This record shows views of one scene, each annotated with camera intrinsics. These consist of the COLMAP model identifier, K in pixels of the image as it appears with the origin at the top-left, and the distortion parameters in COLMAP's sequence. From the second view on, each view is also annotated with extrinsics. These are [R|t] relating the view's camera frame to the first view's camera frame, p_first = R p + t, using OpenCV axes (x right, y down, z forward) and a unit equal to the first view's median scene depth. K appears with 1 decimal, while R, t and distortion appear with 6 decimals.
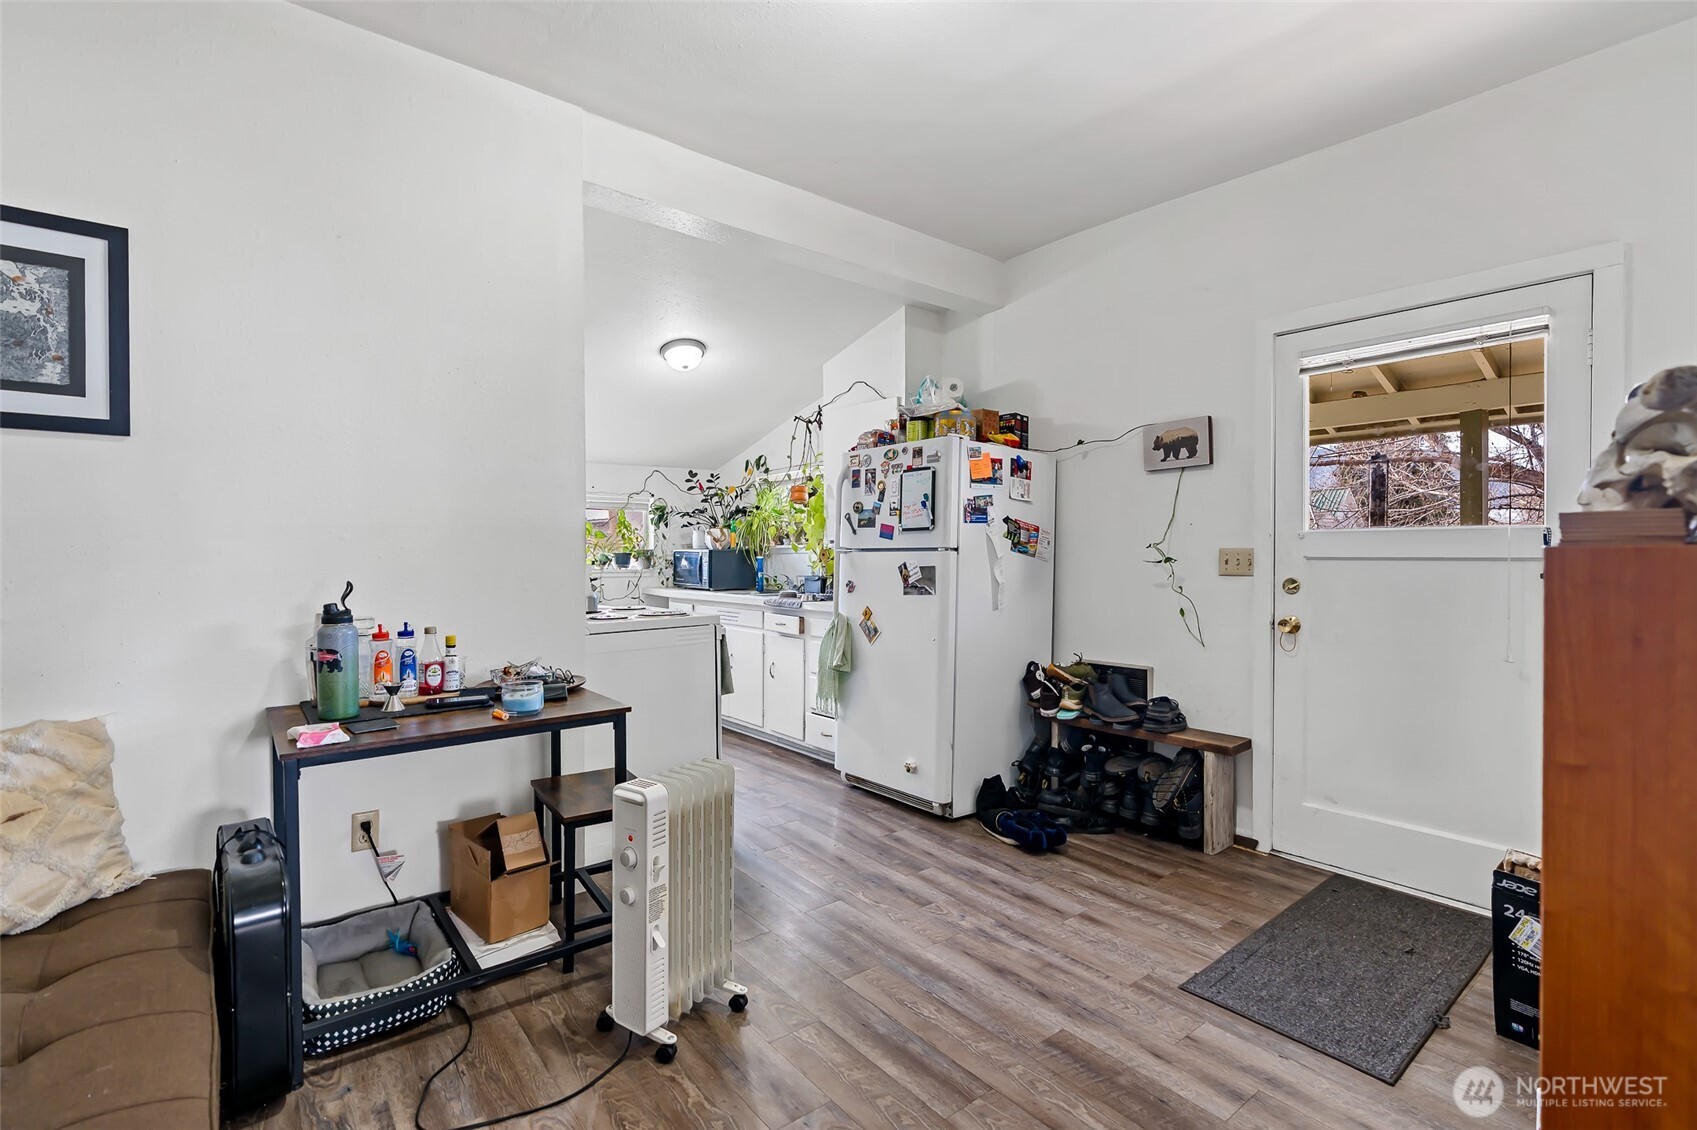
lens RADIAL K [[785.3, 0, 847.9], [0, 785.3, 559.0], [0, 0, 1]] dist [-0.009185, 0.001389]
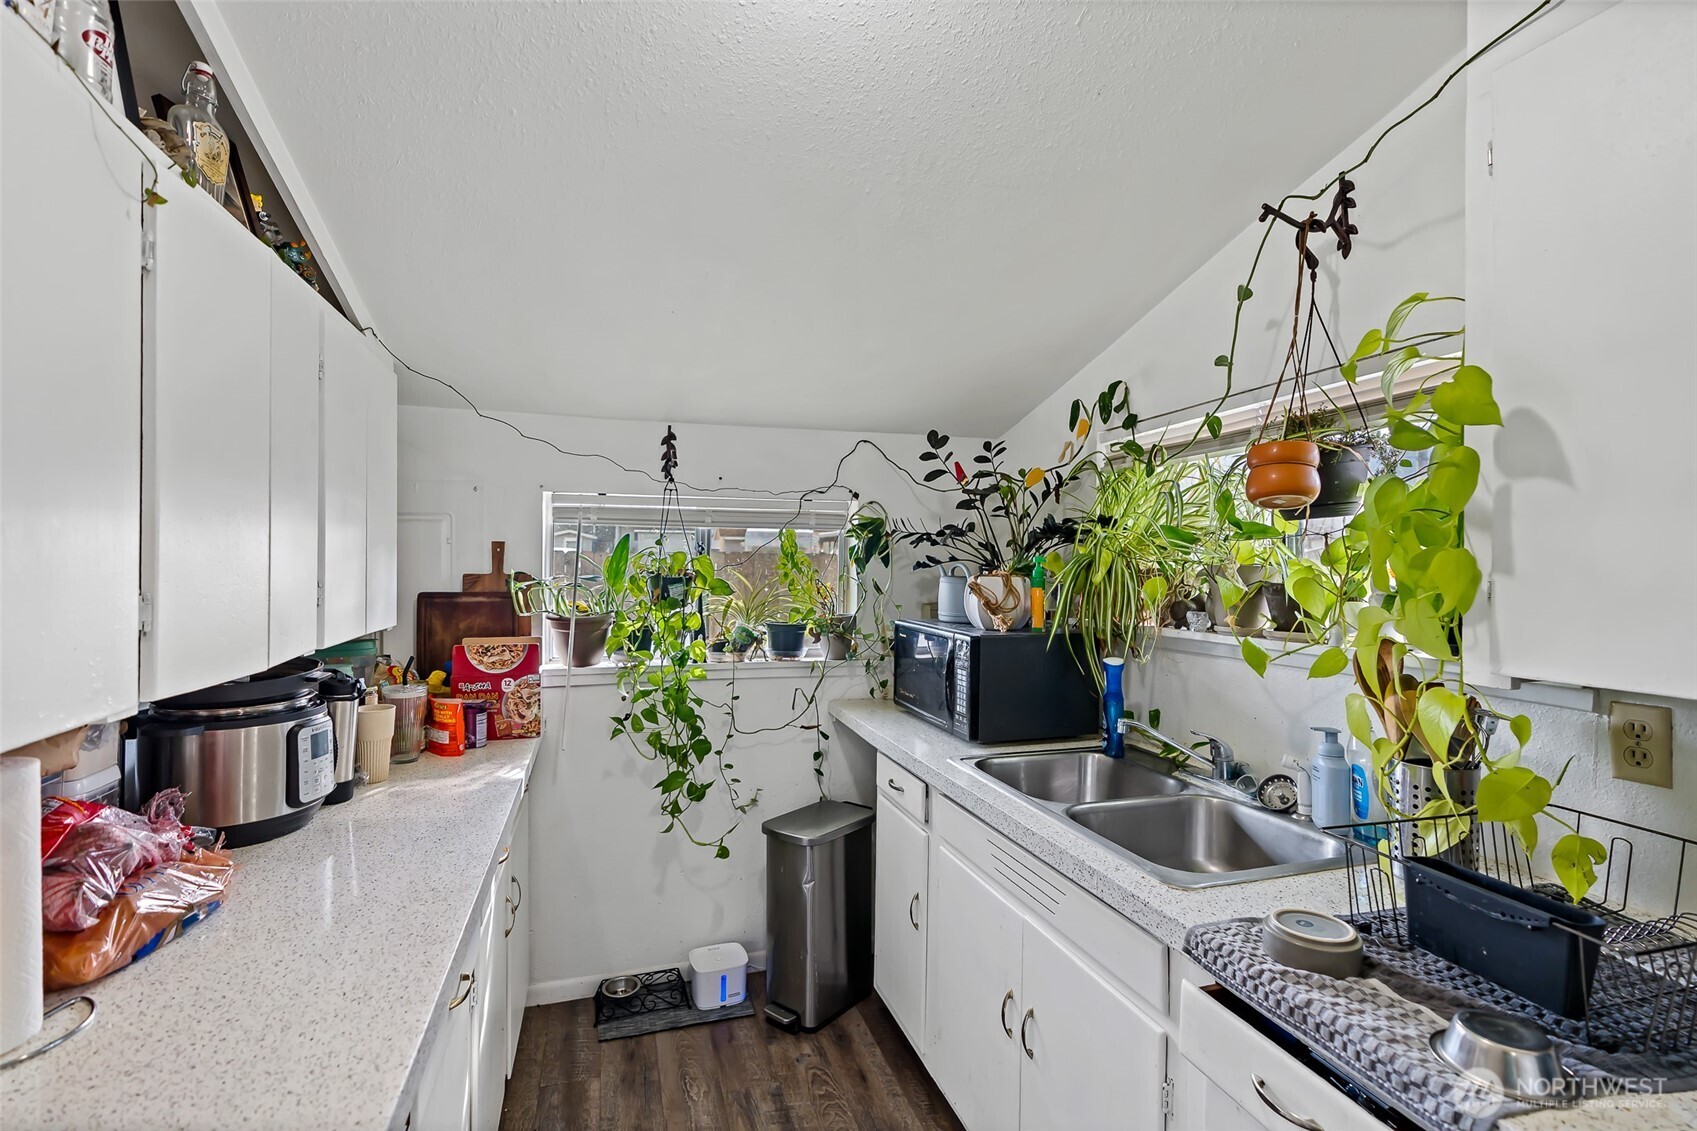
lens RADIAL K [[785.3, 0, 847.8], [0, 785.3, 564.1], [0, 0, 1]] dist [-0.009185, 0.001389]
pose [[0.931402, 0.009908, -0.363858, -0.091574], [-0.012312, 0.999915, -0.004289, -0.041072], [0.363785, 0.008474, 0.931445, 0.598119]]
